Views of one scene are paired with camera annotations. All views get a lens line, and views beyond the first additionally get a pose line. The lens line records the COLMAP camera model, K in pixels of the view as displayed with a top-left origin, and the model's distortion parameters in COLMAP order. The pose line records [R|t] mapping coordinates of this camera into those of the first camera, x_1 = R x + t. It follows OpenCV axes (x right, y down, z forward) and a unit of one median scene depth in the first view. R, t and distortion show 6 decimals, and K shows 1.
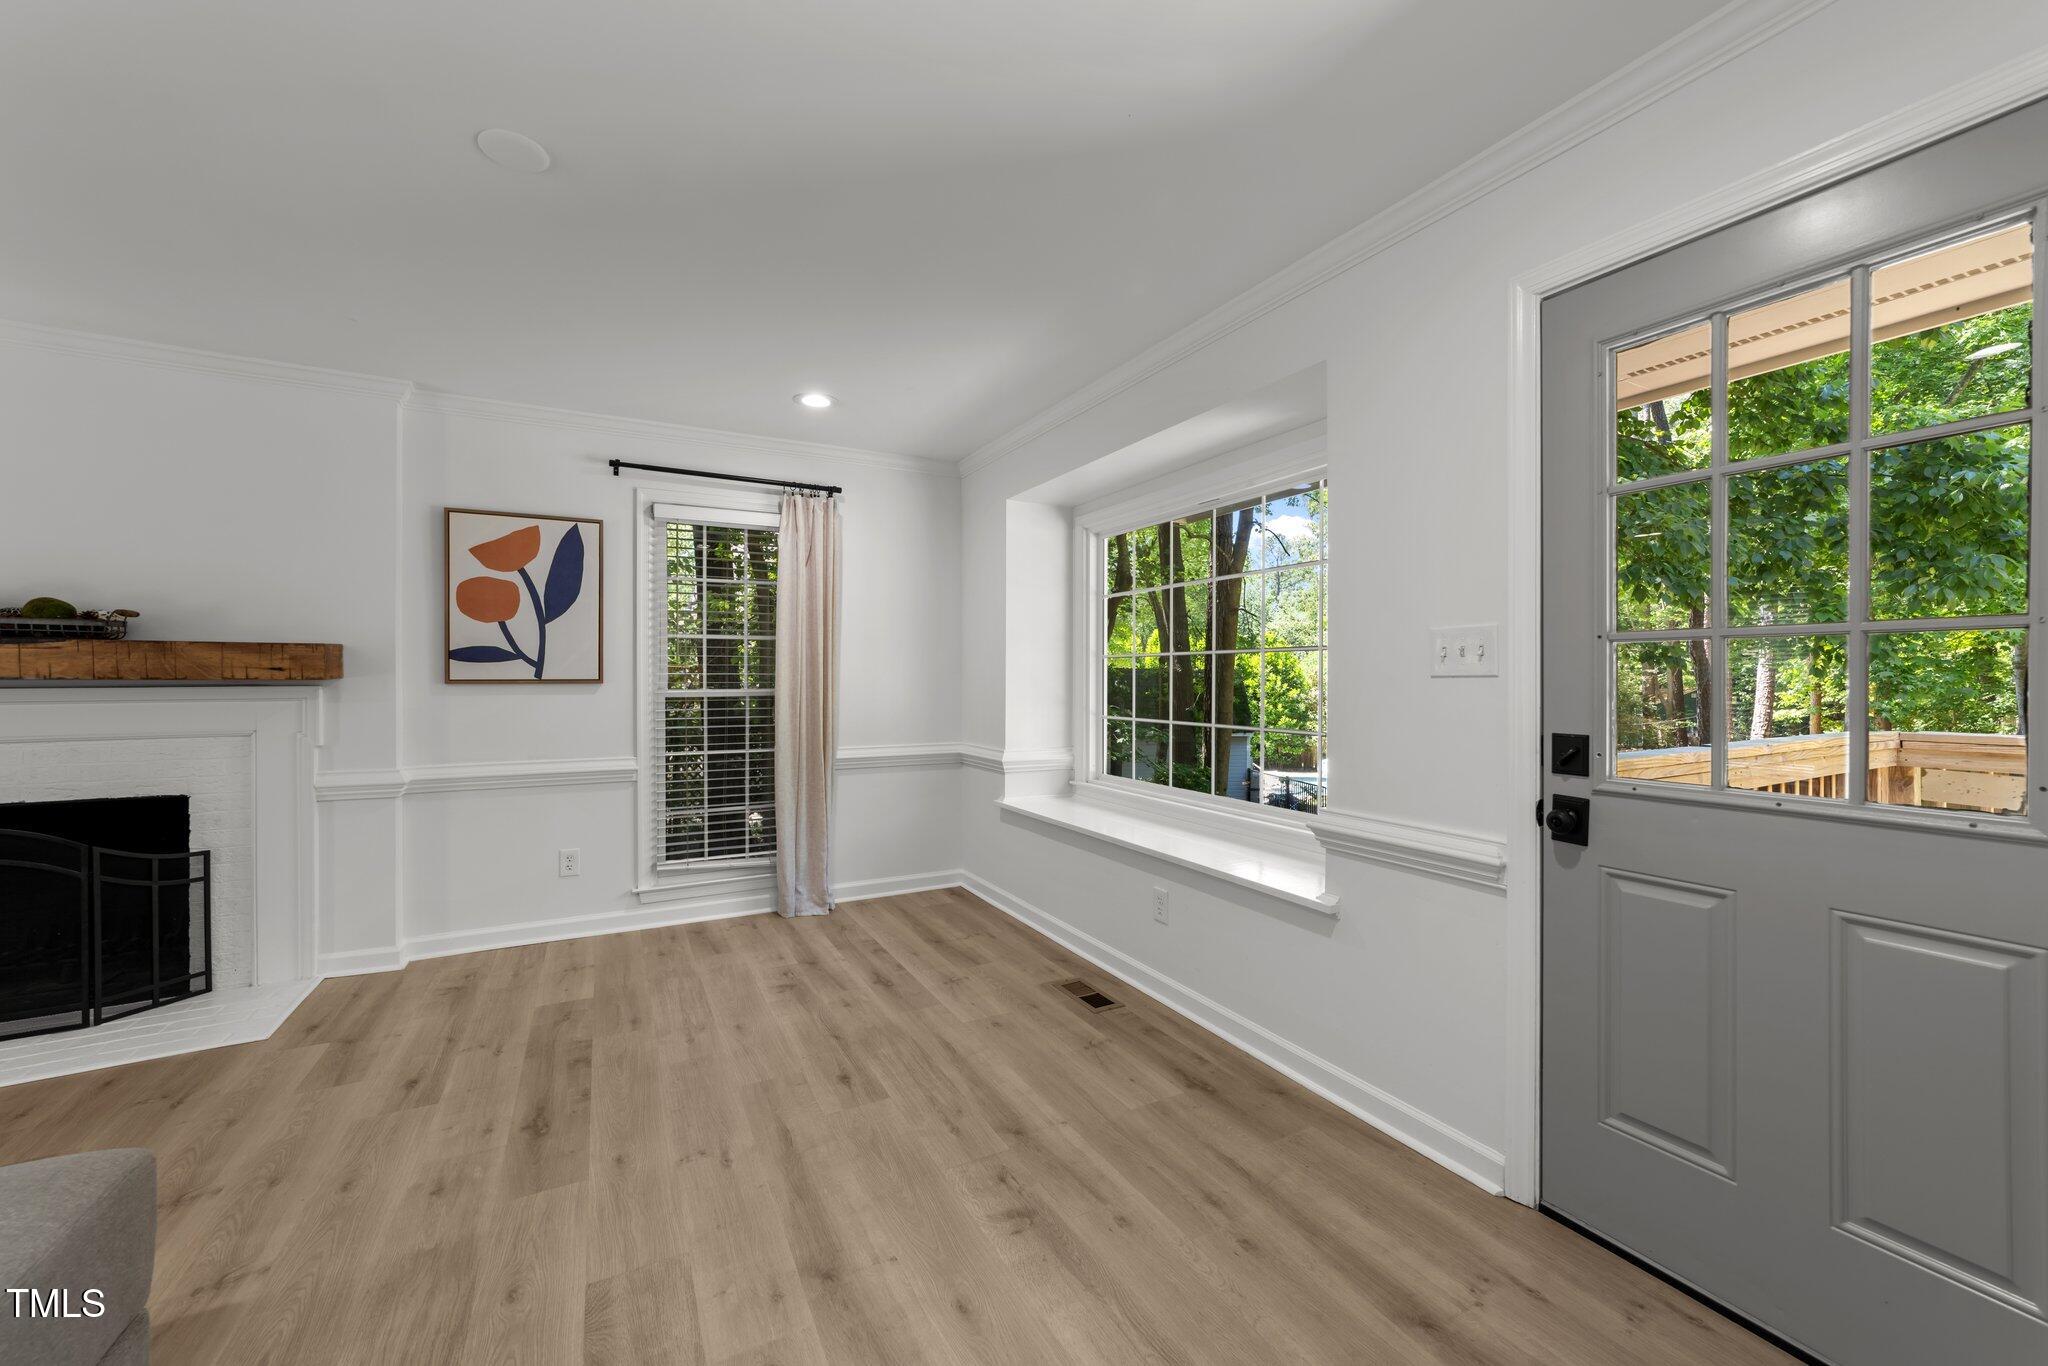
lens RADIAL K [[785.5, 0, 1019.7], [0, 785.5, 681.7], [0, 0, 1]] dist [-0.014037, 0.006050]
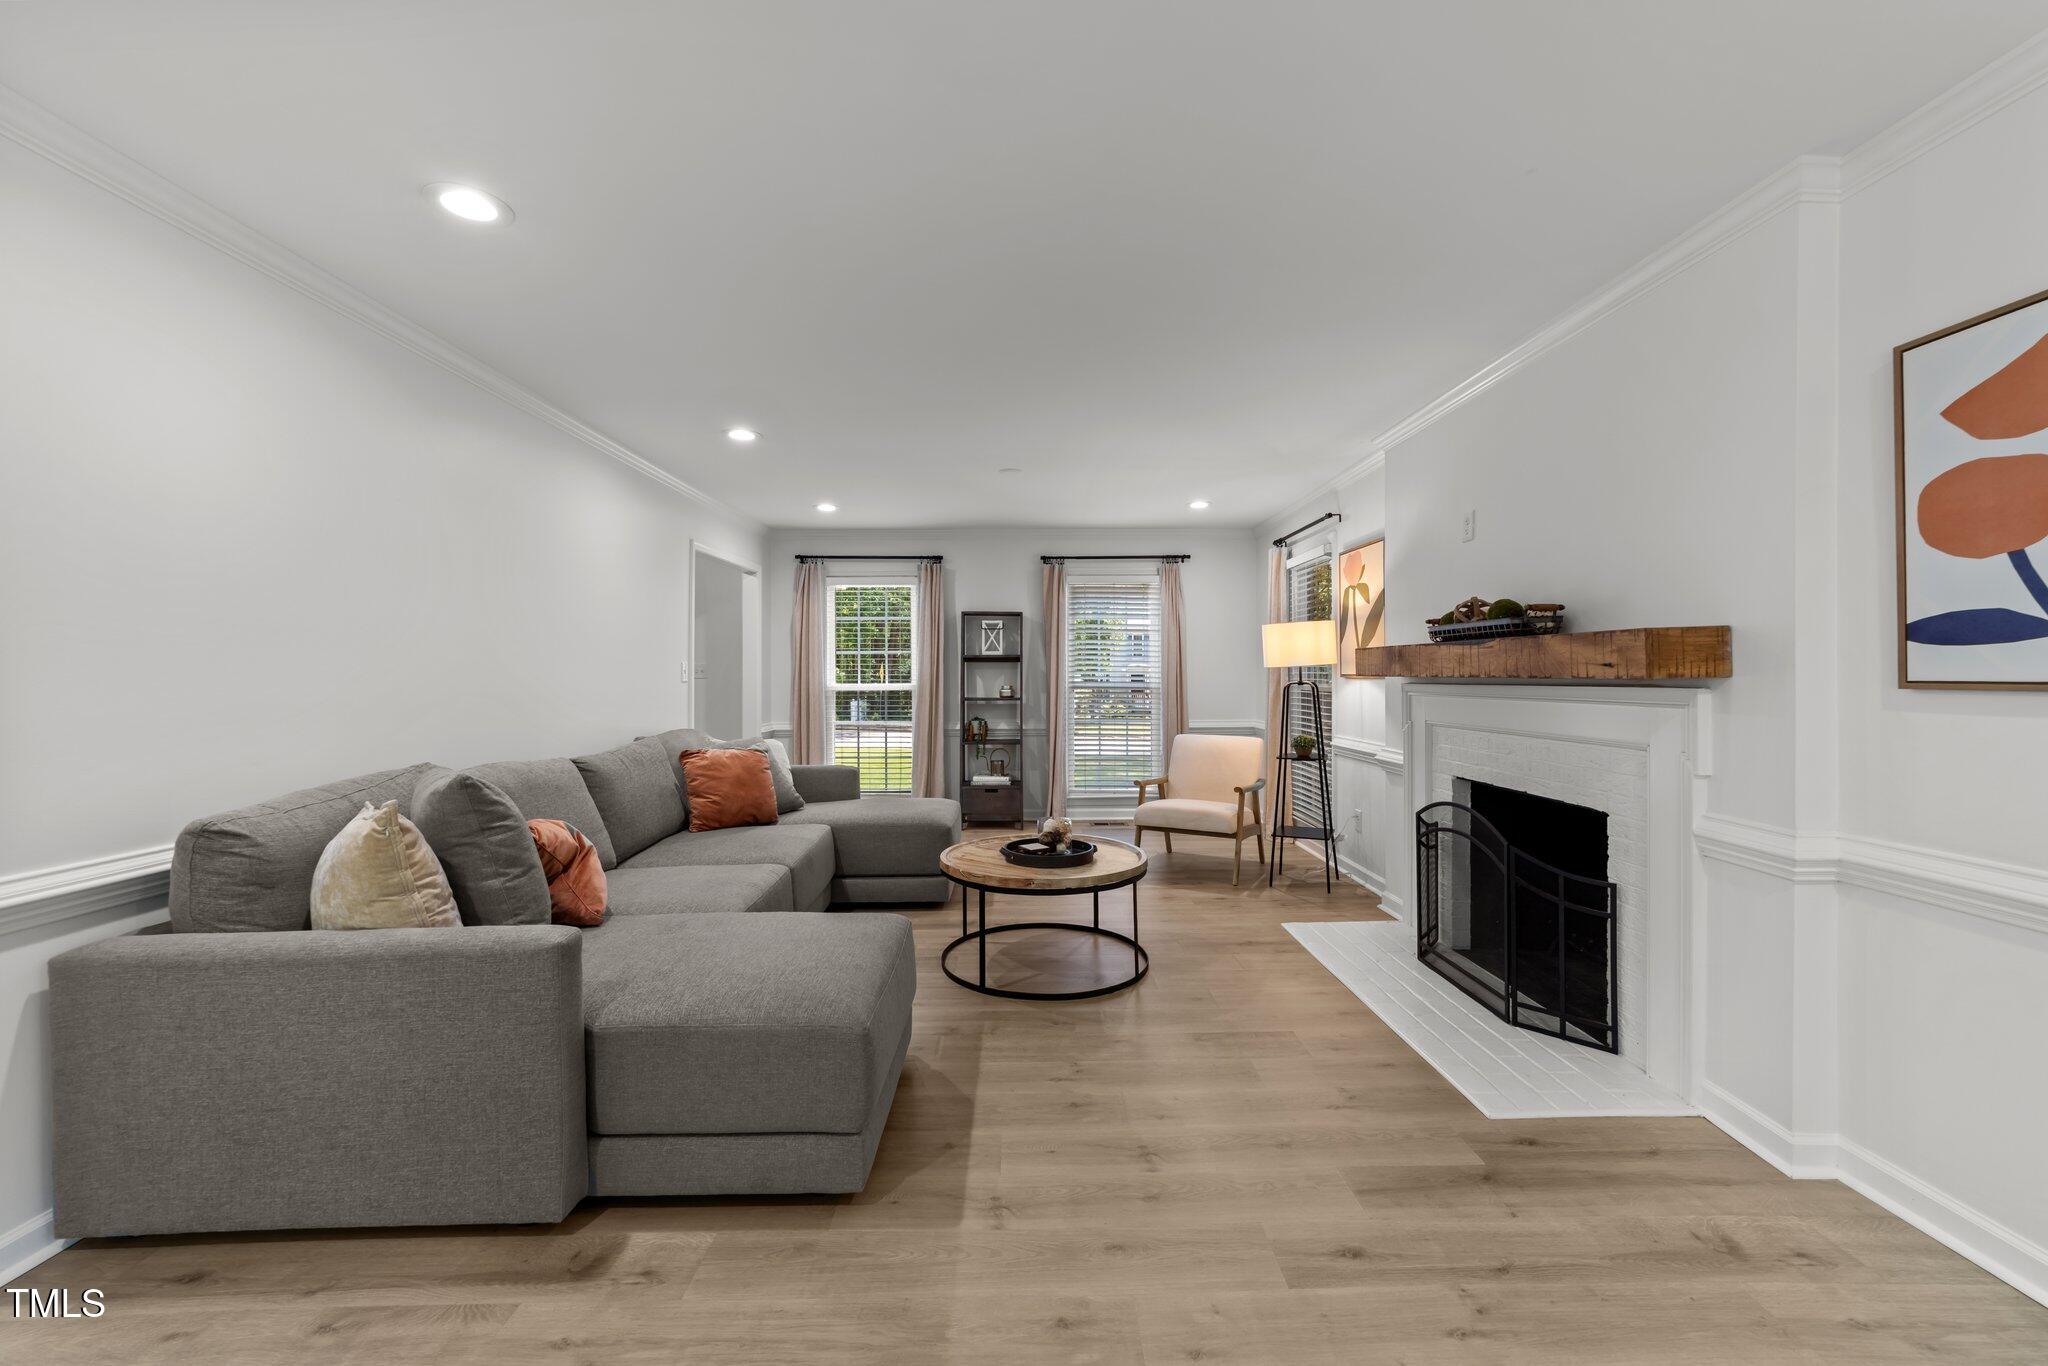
lens RADIAL K [[785.5, 0, 1016.9], [0, 785.5, 673.6], [0, 0, 1]] dist [-0.014037, 0.006050]
pose [[-0.462300, 0.003578, -0.886716, -0.009844], [0.000700, 0.999993, 0.003670, -0.010826], [0.886723, 0.001076, -0.462299, 0.812901]]
